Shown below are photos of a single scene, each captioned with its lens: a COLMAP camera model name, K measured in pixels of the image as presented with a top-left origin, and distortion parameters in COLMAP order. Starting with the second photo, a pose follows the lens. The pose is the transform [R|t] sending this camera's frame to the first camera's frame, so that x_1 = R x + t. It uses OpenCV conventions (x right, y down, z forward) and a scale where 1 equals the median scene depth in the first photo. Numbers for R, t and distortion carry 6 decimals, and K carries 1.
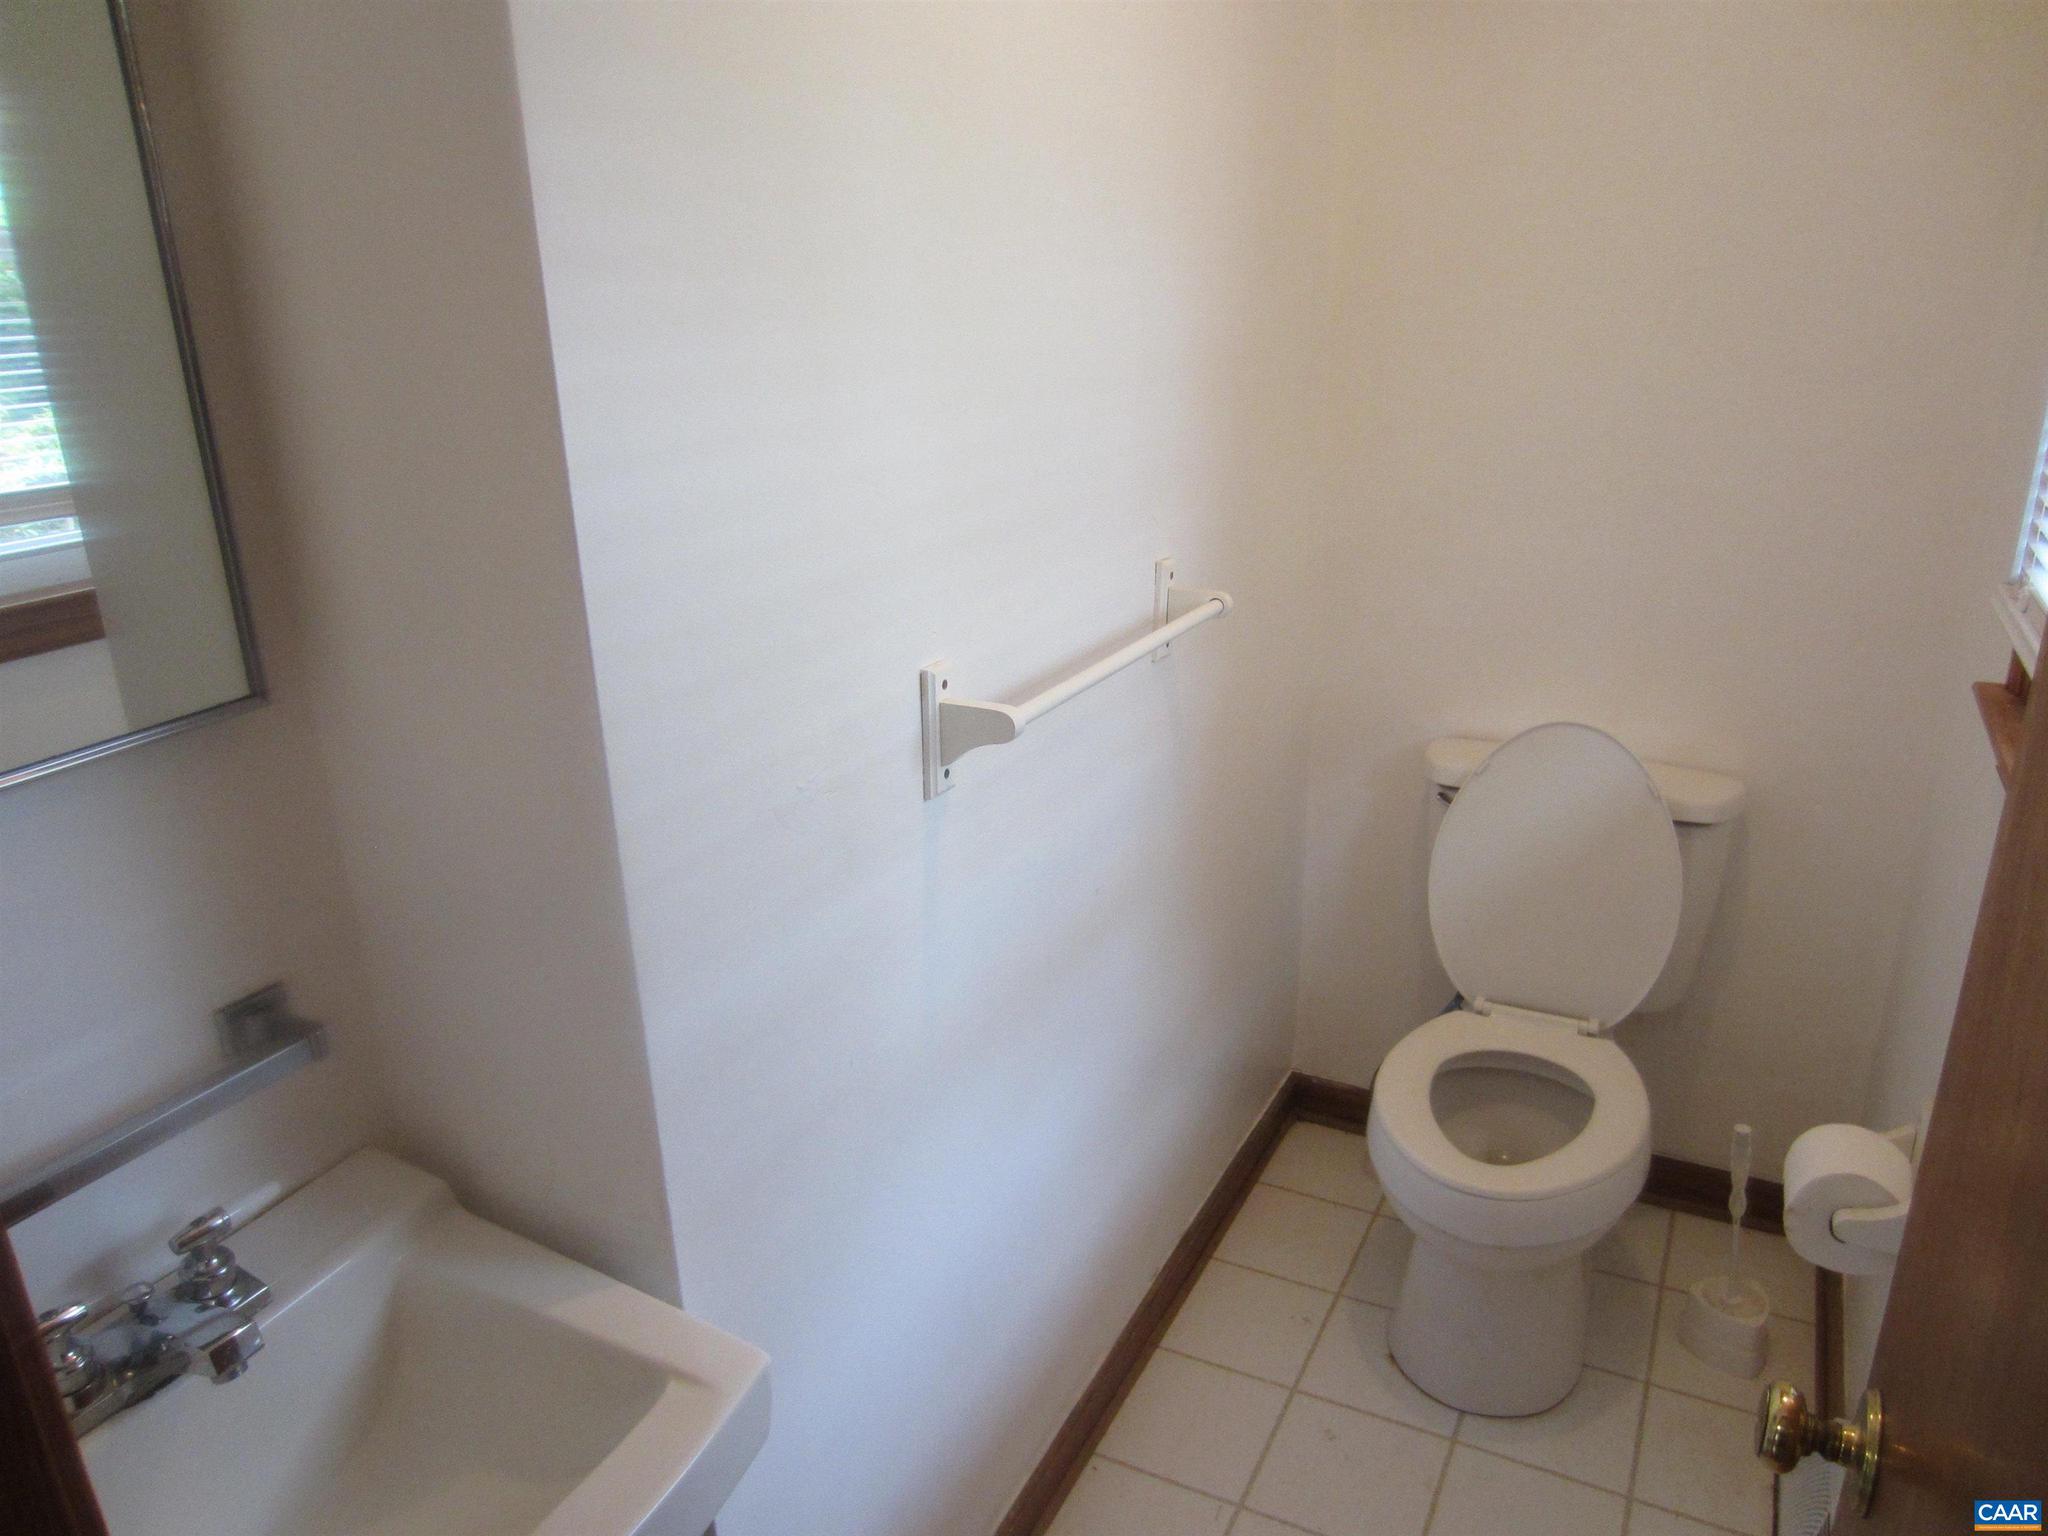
lens RADIAL K [[1443.1, 0, 1027.3], [0, 1443.1, 766.5], [0, 0, 1]] dist [-0.032315, -0.000070]
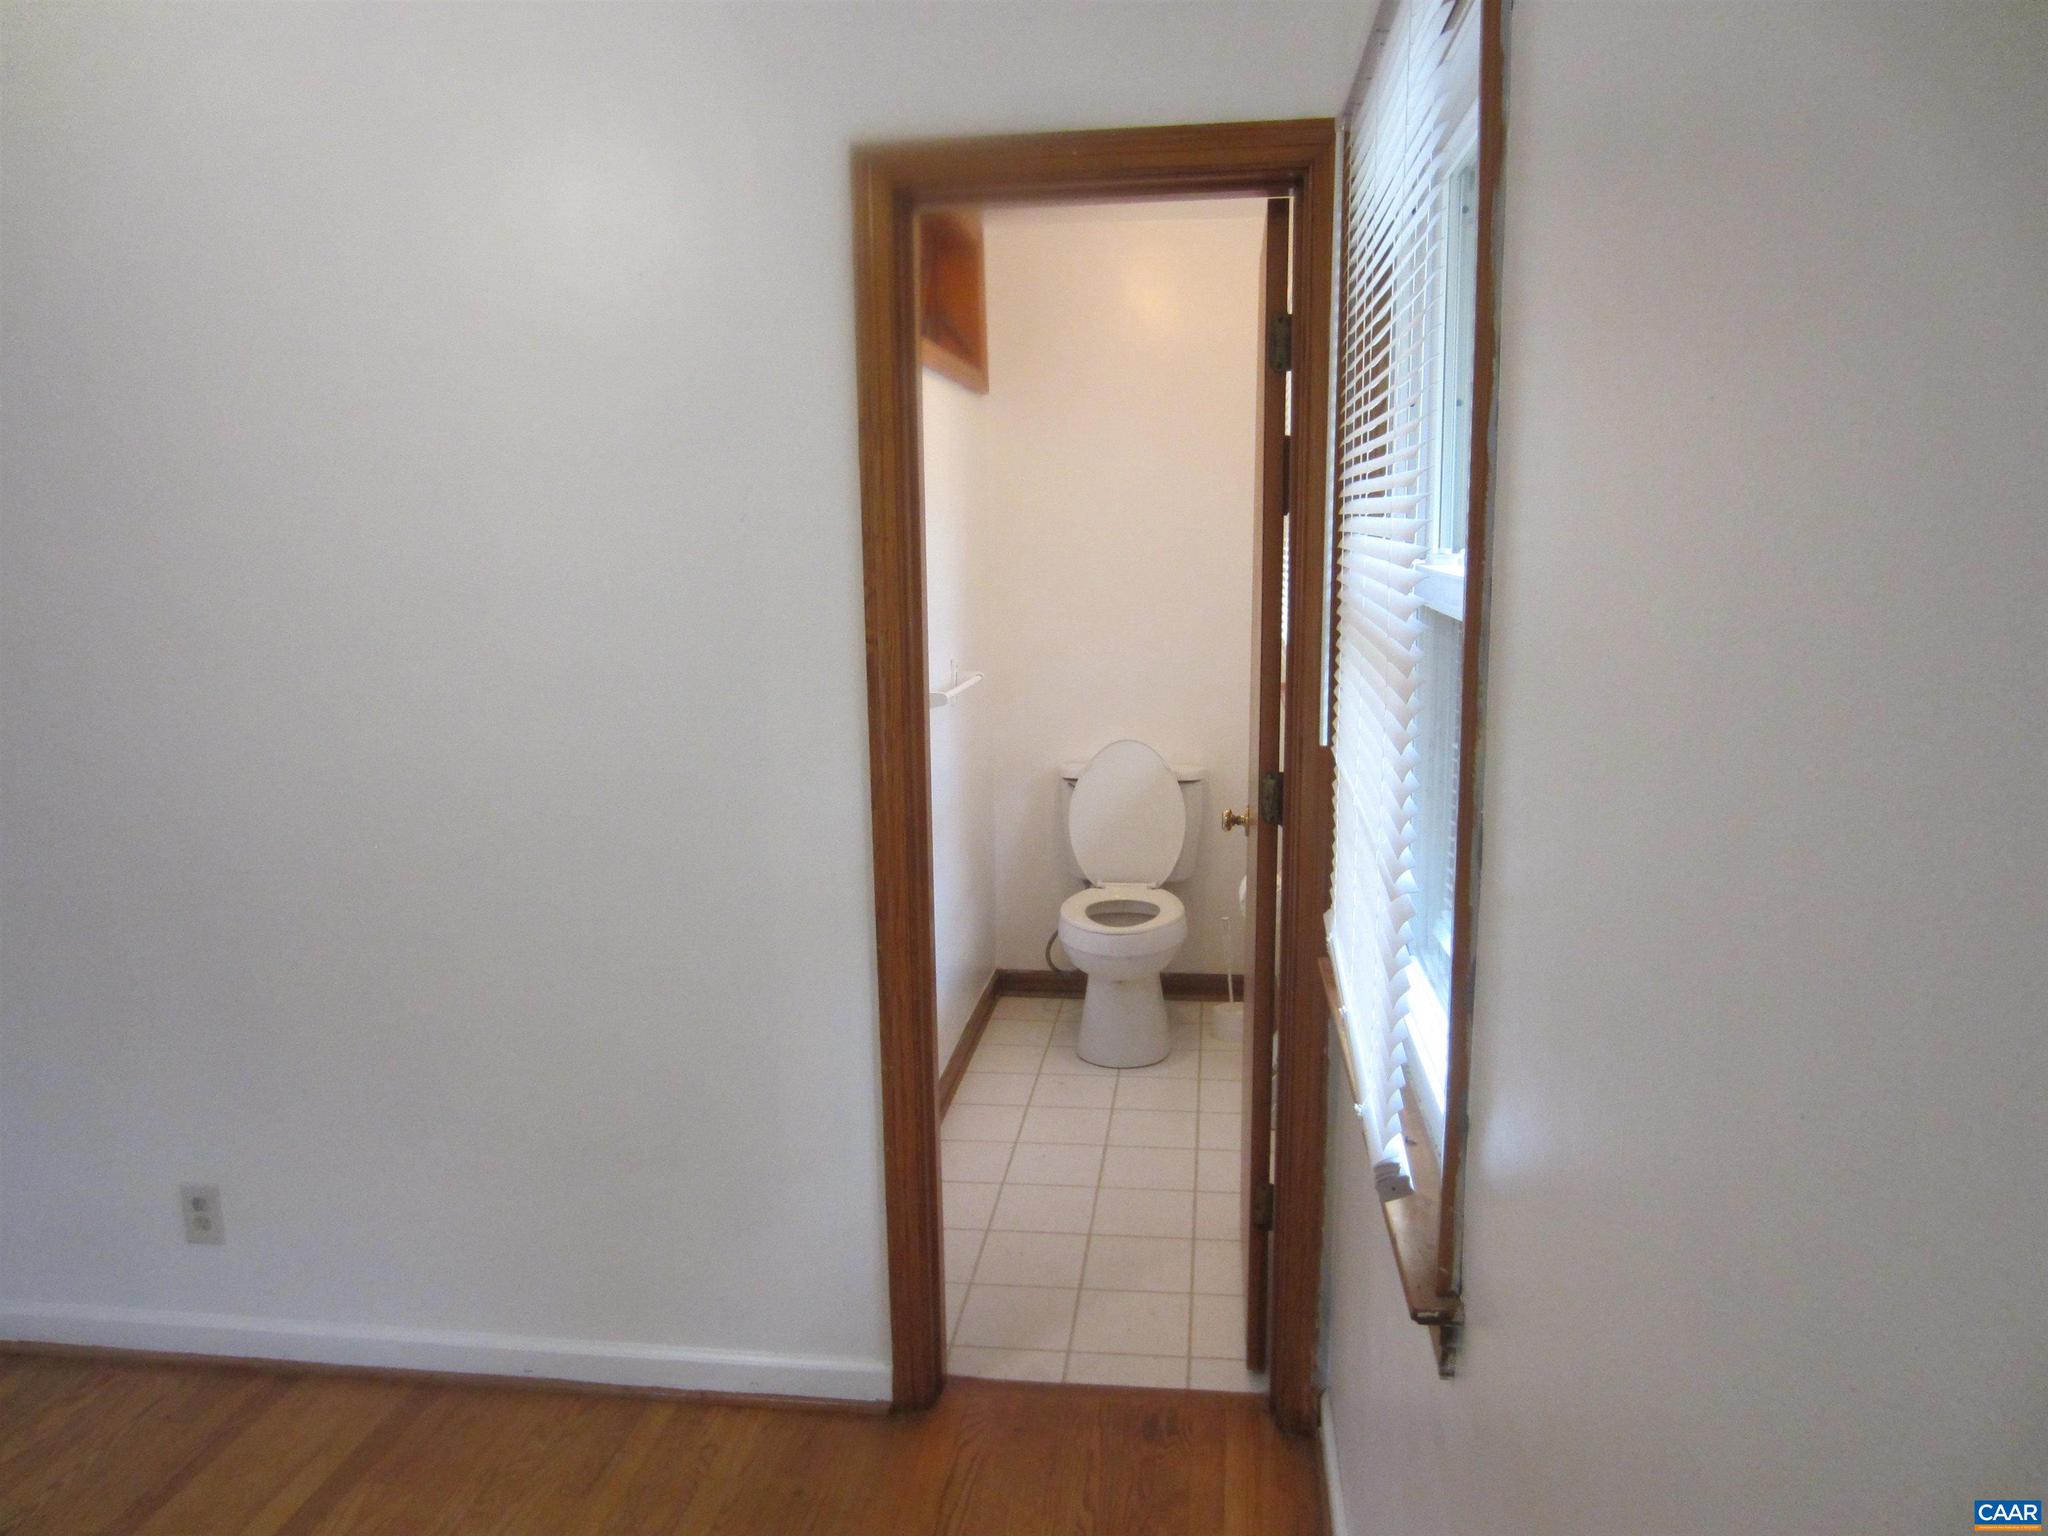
lens RADIAL K [[1443.1, 0, 1022.7], [0, 1443.1, 768.6], [0, 0, 1]] dist [-0.032315, -0.000070]
pose [[0.934103, -0.037959, 0.354980, -0.506848], [0.100397, 0.982134, -0.159164, 0.326648], [-0.342596, 0.184315, 0.921225, -0.868887]]
